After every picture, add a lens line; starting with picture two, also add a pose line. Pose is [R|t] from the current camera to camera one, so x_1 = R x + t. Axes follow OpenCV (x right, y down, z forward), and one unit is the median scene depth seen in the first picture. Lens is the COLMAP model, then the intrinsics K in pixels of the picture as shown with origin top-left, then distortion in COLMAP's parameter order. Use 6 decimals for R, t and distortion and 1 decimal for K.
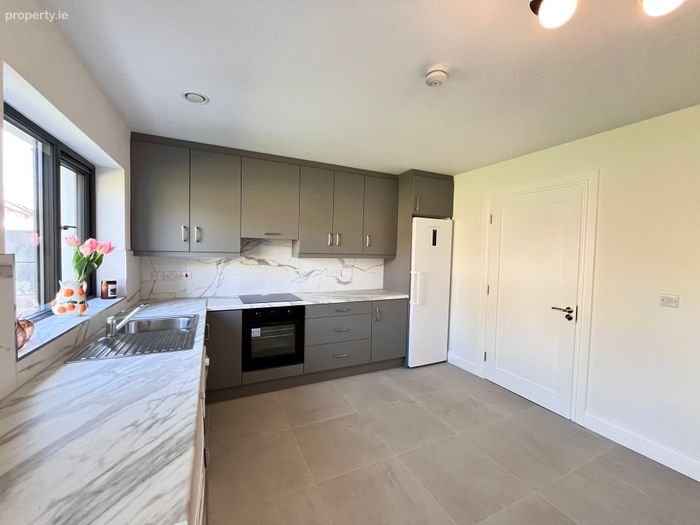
lens RADIAL K [[282.4, 0, 348.4], [0, 282.4, 263.1], [0, 0, 1]] dist [0.000470, -0.000360]
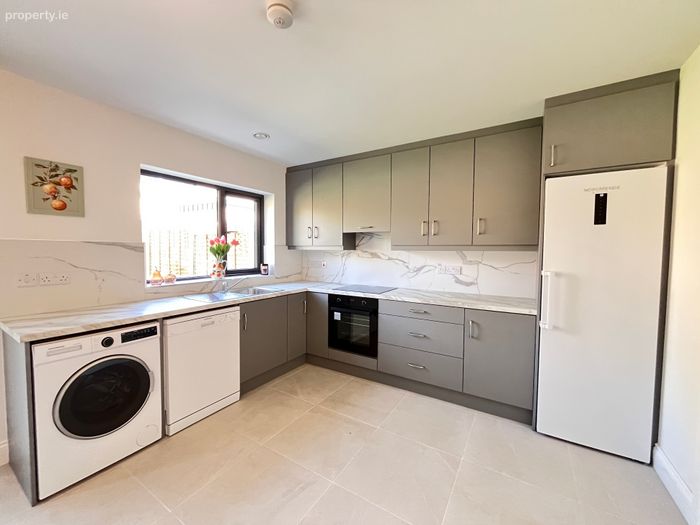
lens RADIAL K [[282.4, 0, 349.0], [0, 282.4, 261.2], [0, 0, 1]] dist [0.000470, -0.000360]
pose [[0.540372, 0.014425, -0.841302, 0.527019], [-0.030337, 0.999537, -0.002347, 0.023712], [0.840879, 0.026791, 0.540560, 0.347708]]
